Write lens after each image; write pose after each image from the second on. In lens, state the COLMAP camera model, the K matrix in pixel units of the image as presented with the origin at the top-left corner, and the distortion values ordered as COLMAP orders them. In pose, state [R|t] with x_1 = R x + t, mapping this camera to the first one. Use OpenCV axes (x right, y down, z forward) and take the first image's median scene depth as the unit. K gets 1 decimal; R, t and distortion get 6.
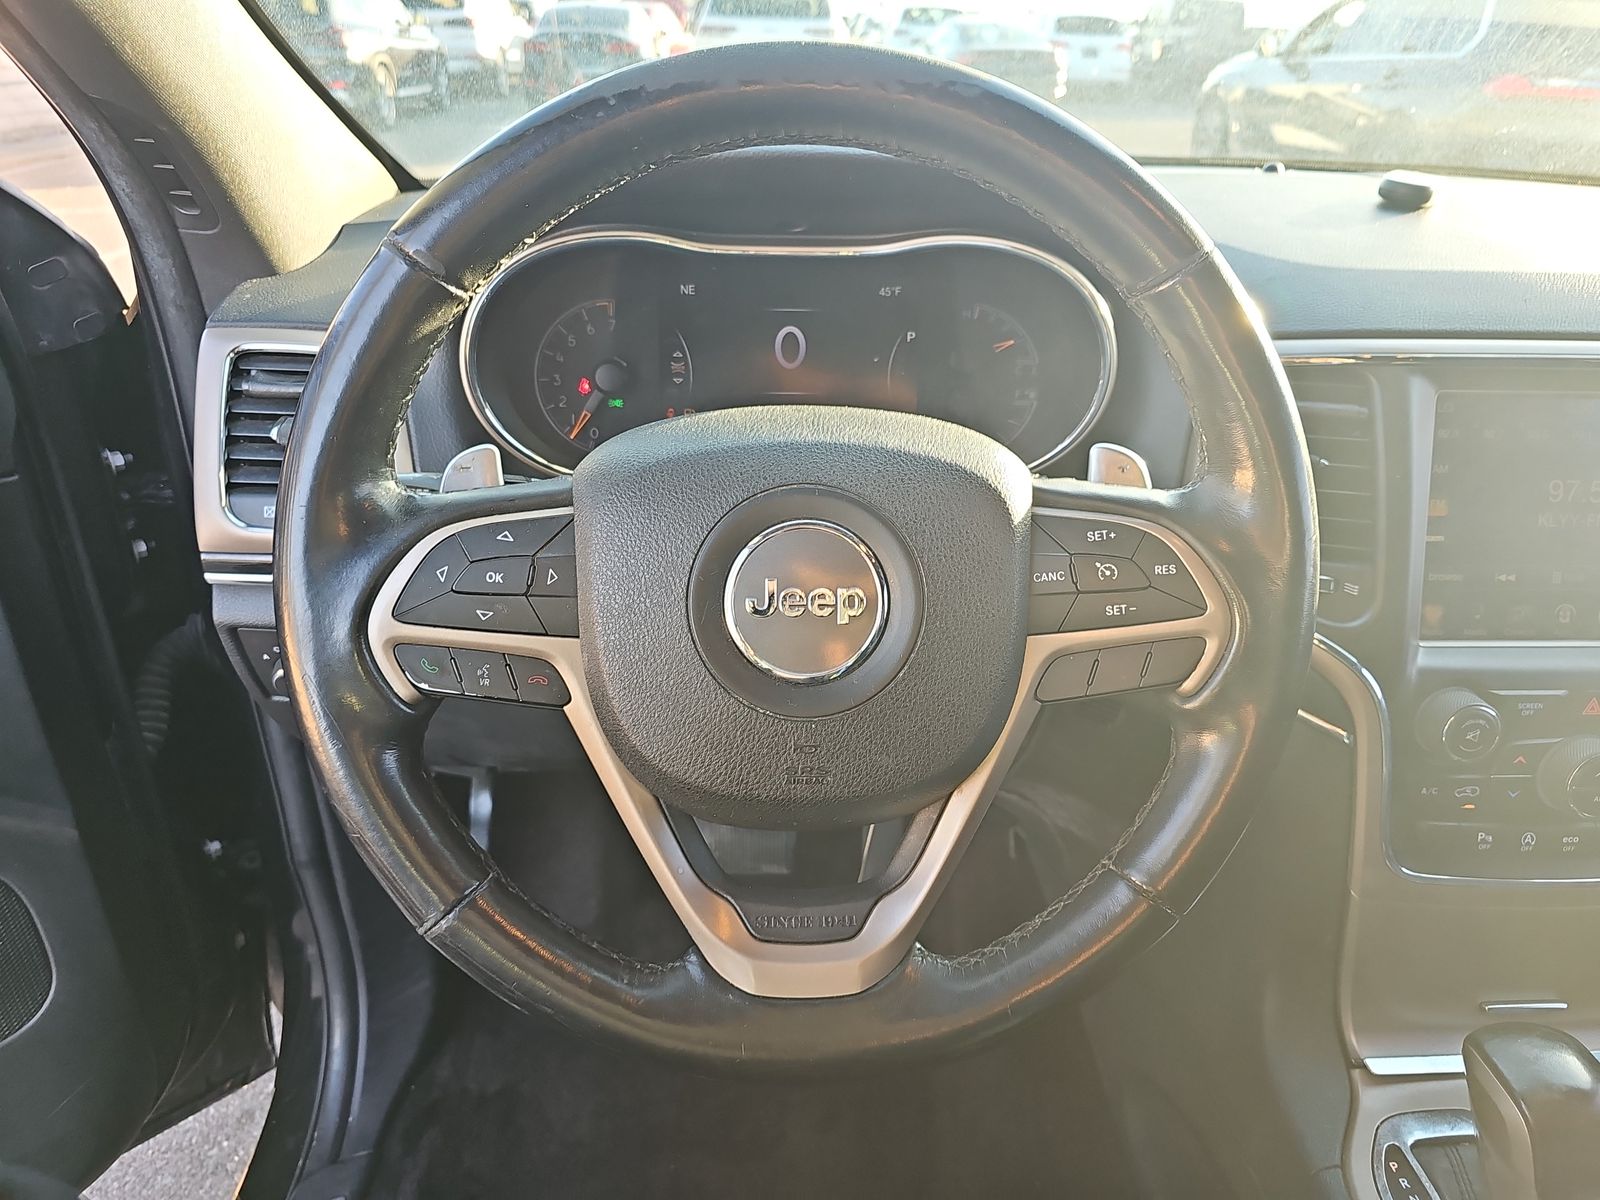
lens RADIAL K [[1062.3, 0, 796.3], [0, 1062.3, 591.9], [0, 0, 1]] dist [0.046058, -0.014772]
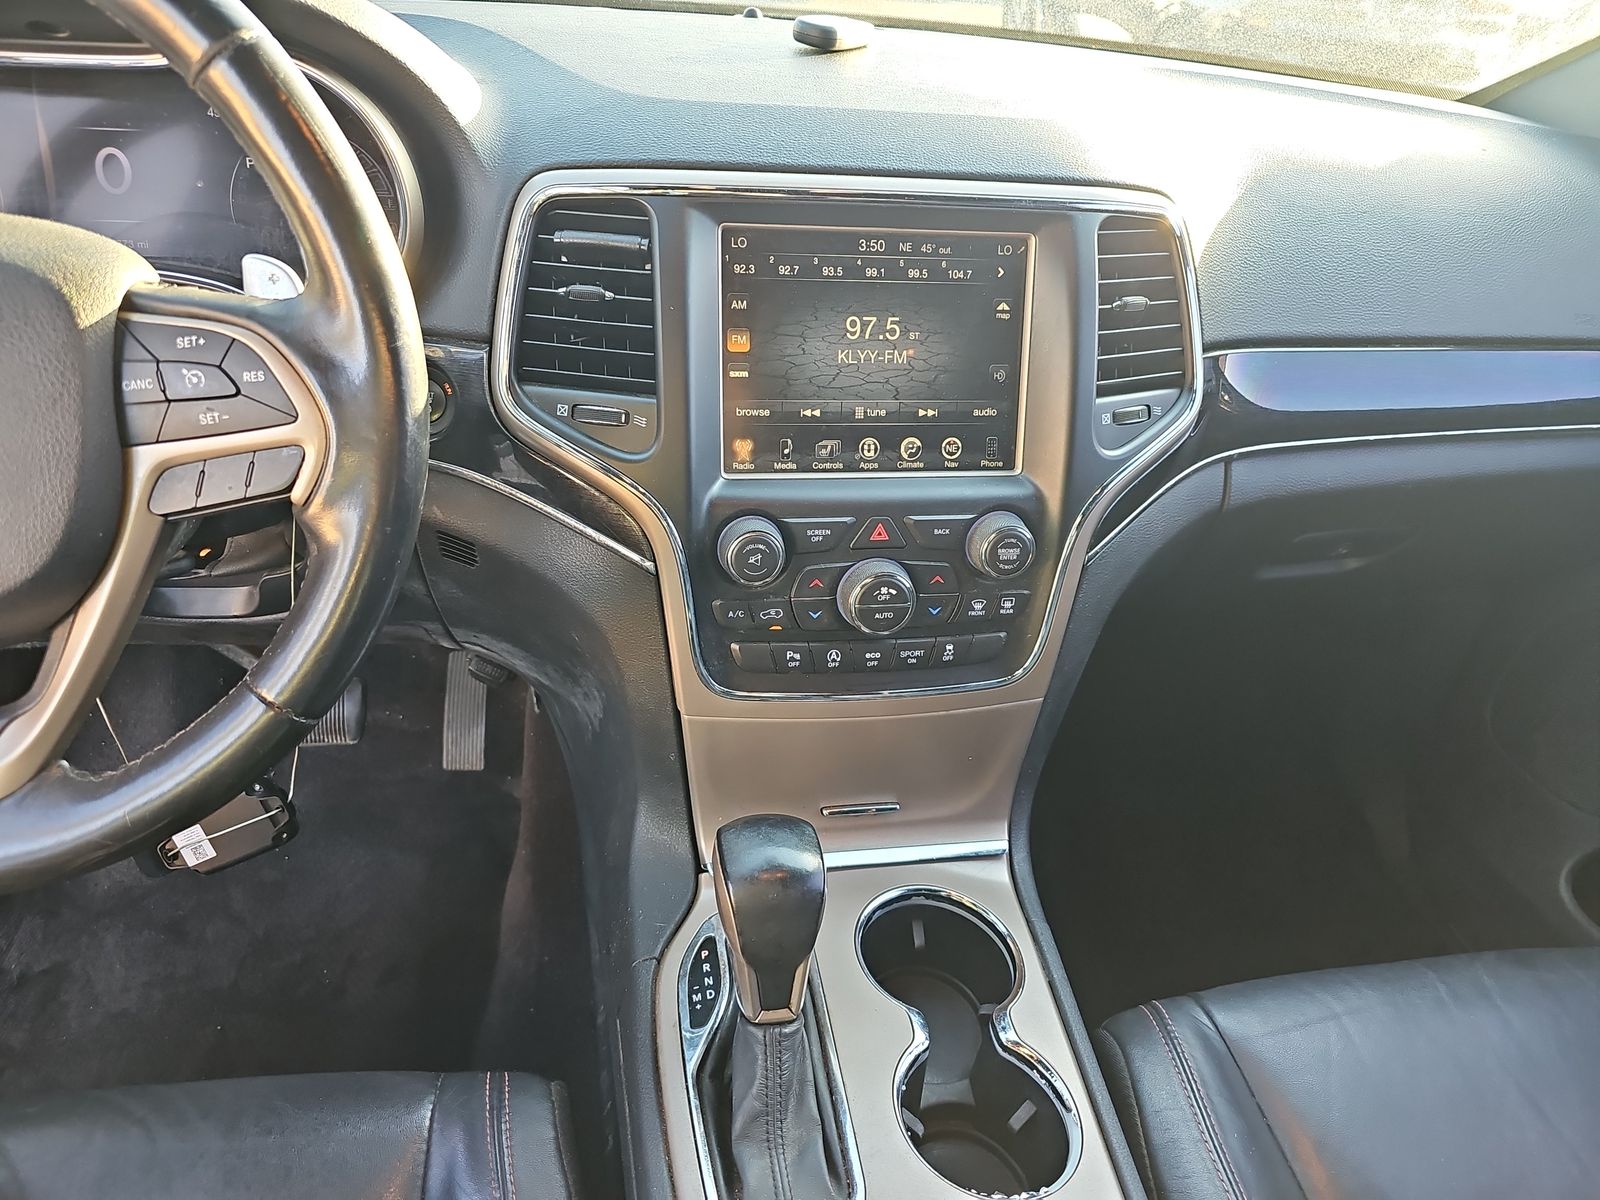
lens RADIAL K [[1062.3, 0, 799.3], [0, 1062.3, 598.1], [0, 0, 1]] dist [0.046058, -0.014772]
pose [[0.994755, -0.023915, 0.099456, 0.555634], [0.014767, 0.995675, 0.091721, 0.074593], [-0.101220, -0.089771, 0.990806, -0.047123]]
